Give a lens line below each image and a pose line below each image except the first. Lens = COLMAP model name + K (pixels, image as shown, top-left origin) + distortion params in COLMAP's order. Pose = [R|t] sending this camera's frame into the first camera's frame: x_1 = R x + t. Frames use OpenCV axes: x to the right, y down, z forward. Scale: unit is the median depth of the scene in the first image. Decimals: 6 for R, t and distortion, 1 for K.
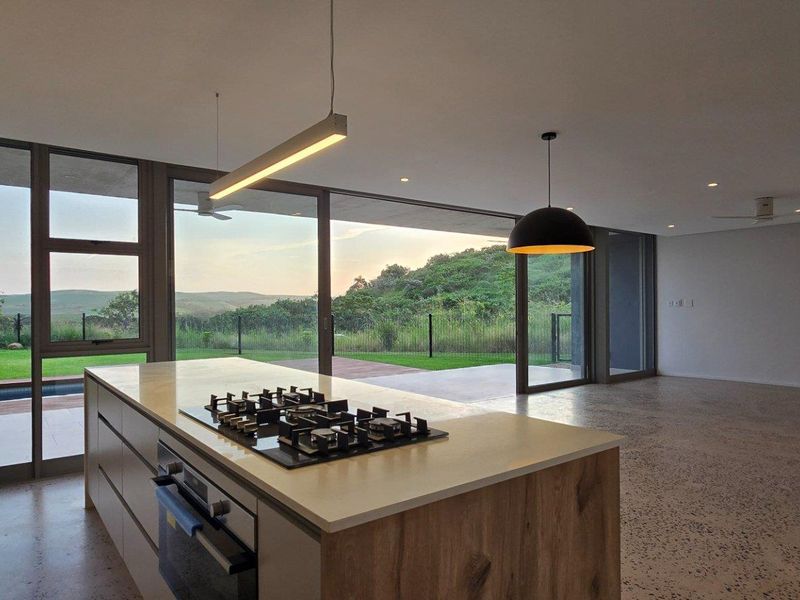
lens RADIAL K [[538.4, 0, 399.8], [0, 538.4, 306.3], [0, 0, 1]] dist [-0.001214, 0.001574]
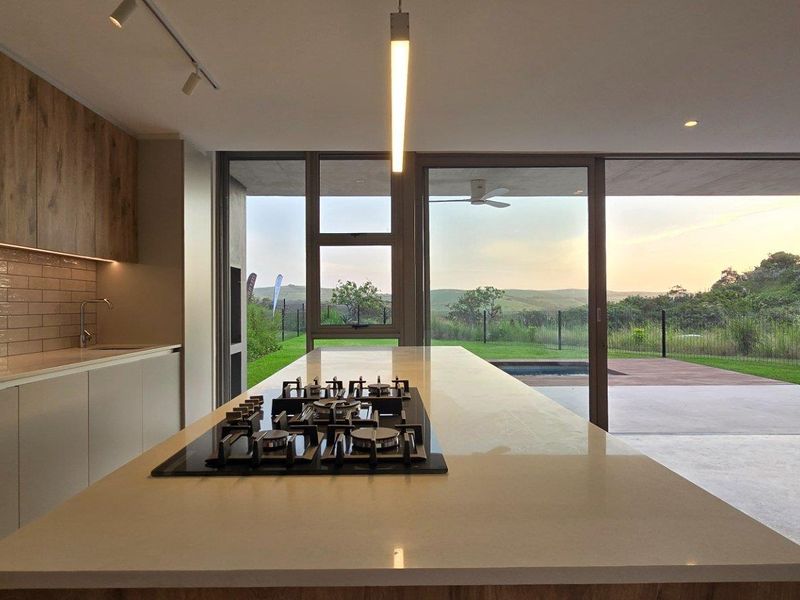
lens RADIAL K [[532.7, 0, 395.8], [0, 532.7, 302.1], [0, 0, 1]] dist [-0.009461, 0.000714]
pose [[0.798553, -0.000543, -0.601924, 0.096166], [-0.001464, 0.999995, -0.002843, 0.012871], [0.601923, 0.003151, 0.798548, 0.115716]]
